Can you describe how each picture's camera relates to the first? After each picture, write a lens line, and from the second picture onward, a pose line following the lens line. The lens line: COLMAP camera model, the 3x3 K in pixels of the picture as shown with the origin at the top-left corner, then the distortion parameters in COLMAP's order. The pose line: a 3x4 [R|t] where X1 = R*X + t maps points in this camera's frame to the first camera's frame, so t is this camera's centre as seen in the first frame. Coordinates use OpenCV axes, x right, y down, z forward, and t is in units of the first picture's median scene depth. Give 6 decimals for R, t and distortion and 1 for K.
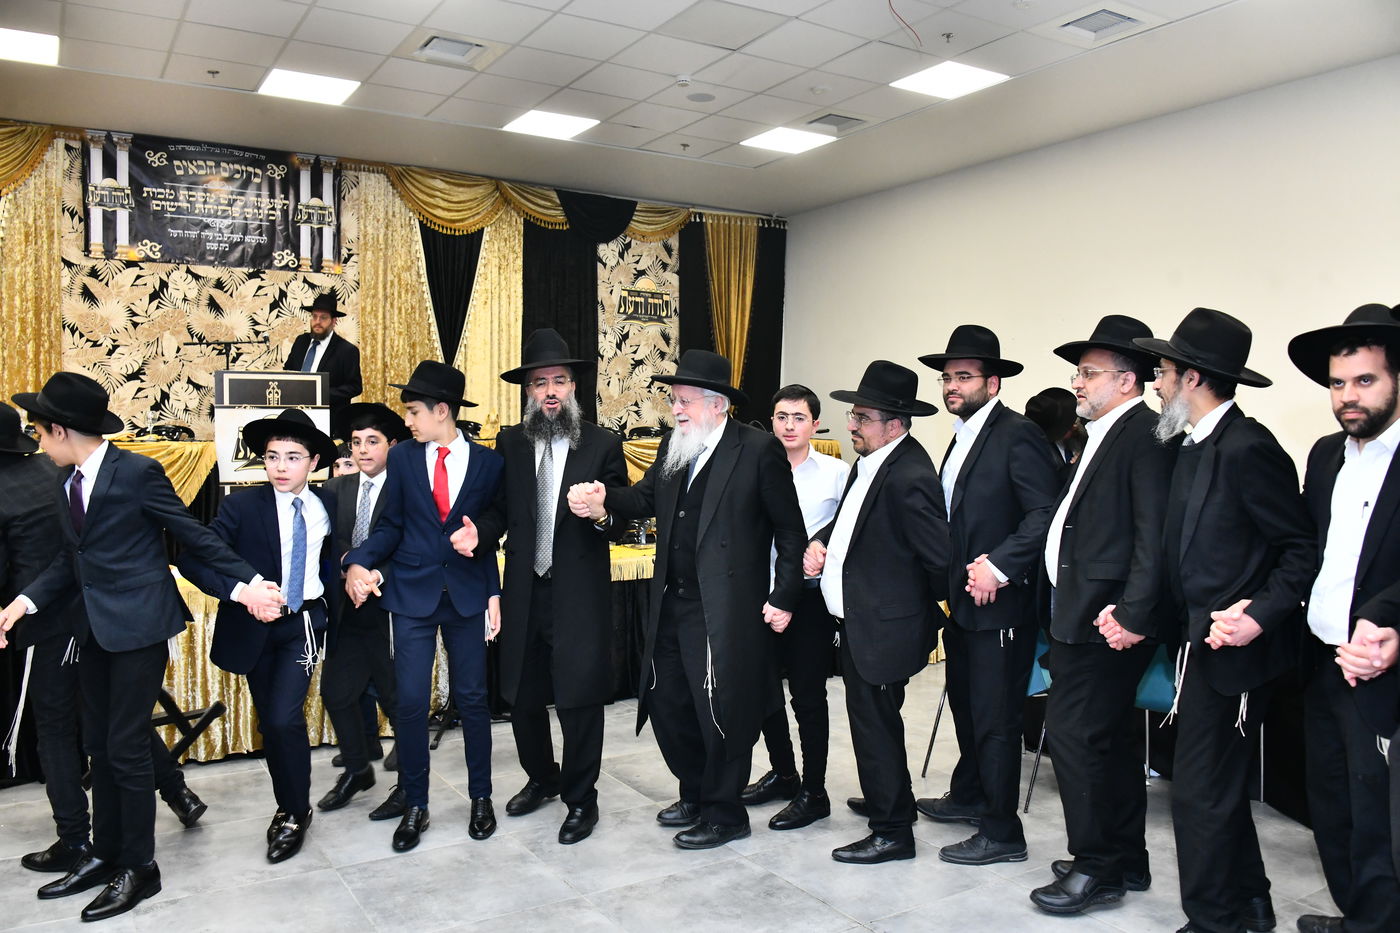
lens RADIAL K [[1111.9, 0, 709.8], [0, 1111.9, 439.8], [0, 0, 1]] dist [-0.016087, -0.022577]
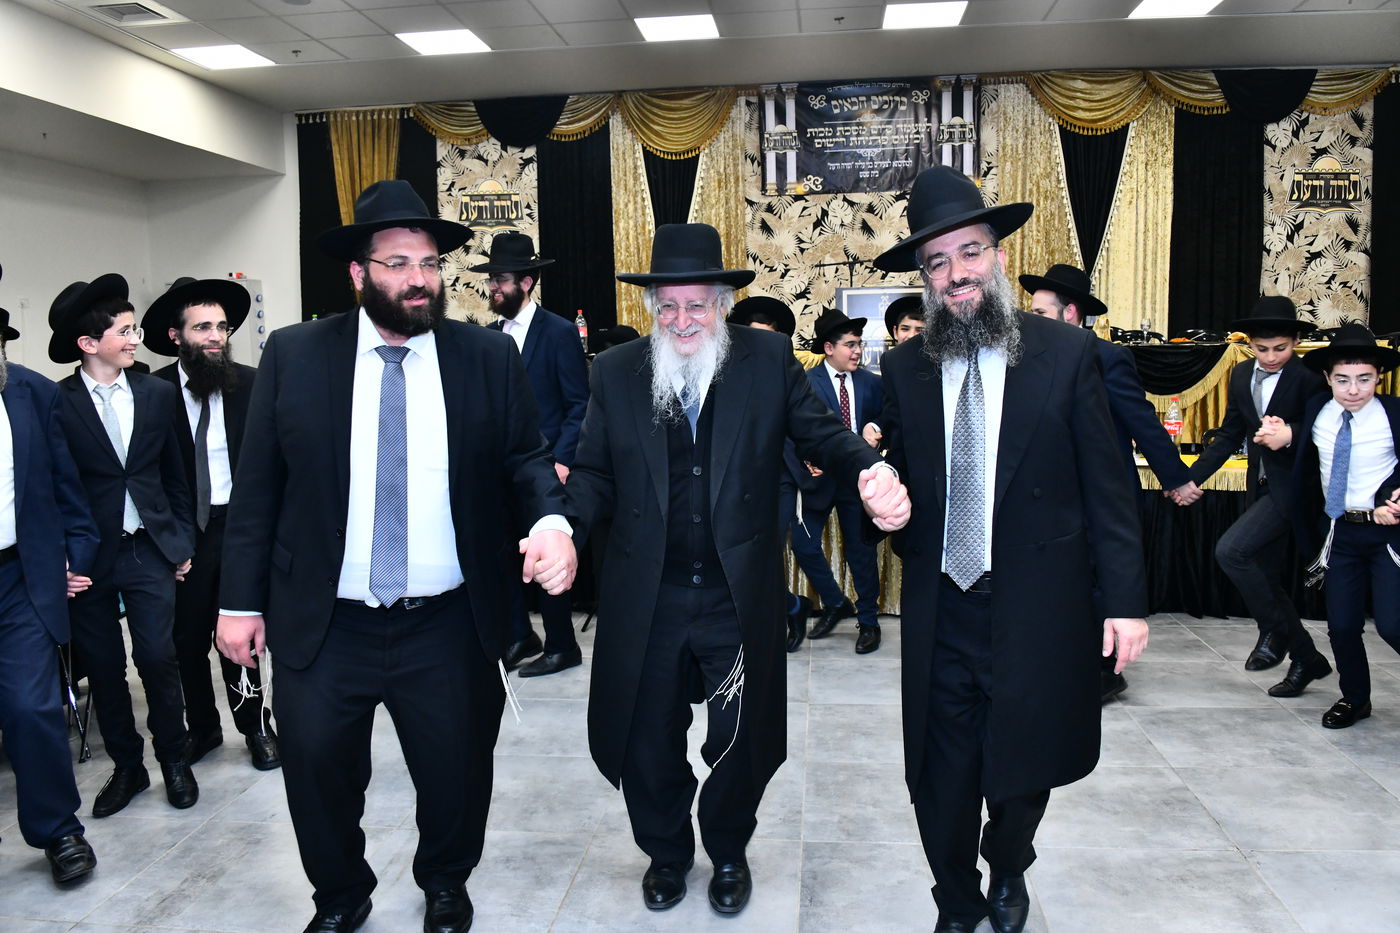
lens RADIAL K [[1111.9, 0, 707.2], [0, 1111.9, 463.7], [0, 0, 1]] dist [-0.016087, -0.022577]
pose [[0.788352, 0.049515, -0.613228, 0.115338], [0.014534, 0.994979, 0.099024, 0.001828], [0.615052, -0.086979, 0.783674, 0.000558]]
